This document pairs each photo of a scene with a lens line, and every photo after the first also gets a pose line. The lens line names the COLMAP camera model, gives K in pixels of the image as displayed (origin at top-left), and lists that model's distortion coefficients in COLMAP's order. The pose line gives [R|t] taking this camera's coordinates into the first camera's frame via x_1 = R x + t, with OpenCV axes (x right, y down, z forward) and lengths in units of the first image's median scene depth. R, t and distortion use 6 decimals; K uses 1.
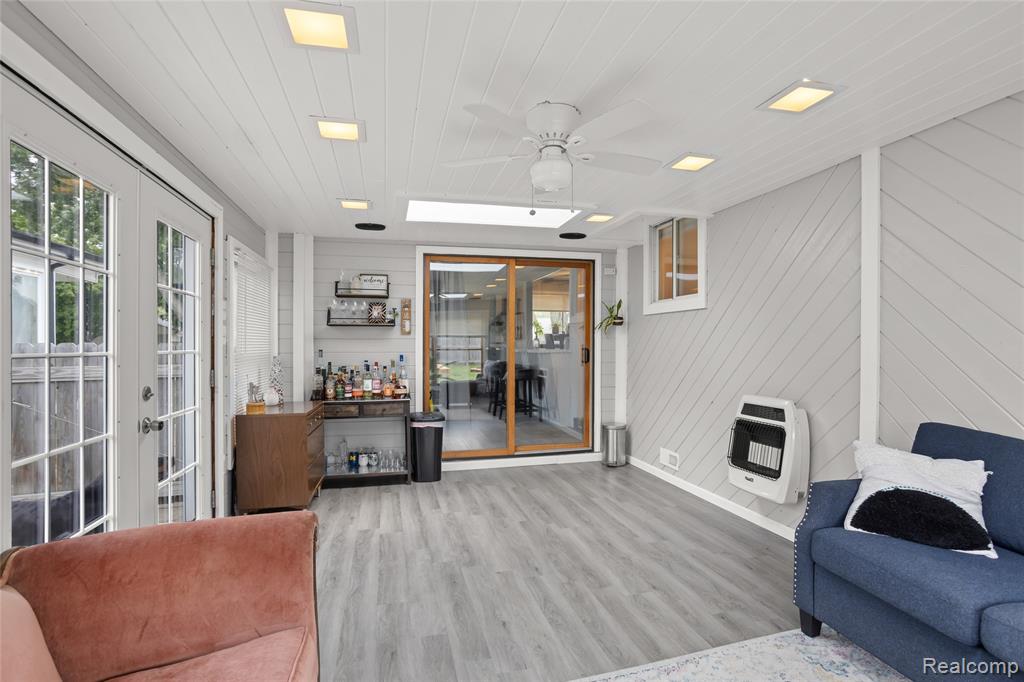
lens RADIAL K [[481.8, 0, 509.4], [0, 481.8, 345.1], [0, 0, 1]] dist [0.000900, -0.000423]
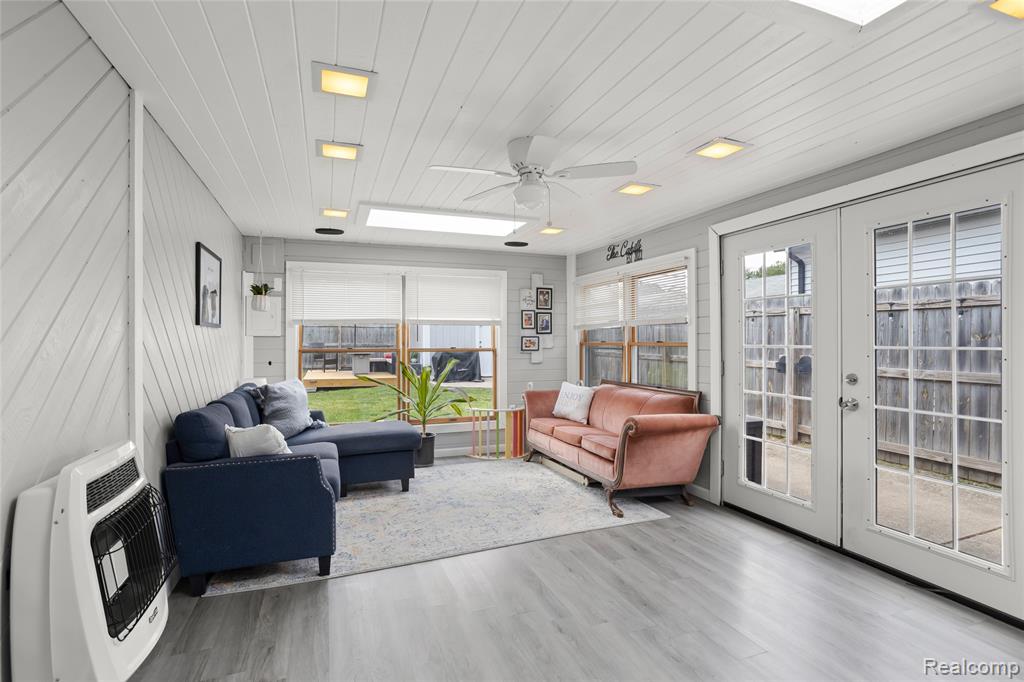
lens RADIAL K [[481.8, 0, 511.1], [0, 481.8, 341.9], [0, 0, 1]] dist [0.000900, -0.000423]
pose [[-0.993003, 0.001481, -0.118081, 0.277677], [0.001743, 0.999996, -0.002114, 0.003985], [0.118077, -0.002305, -0.993002, 2.162383]]
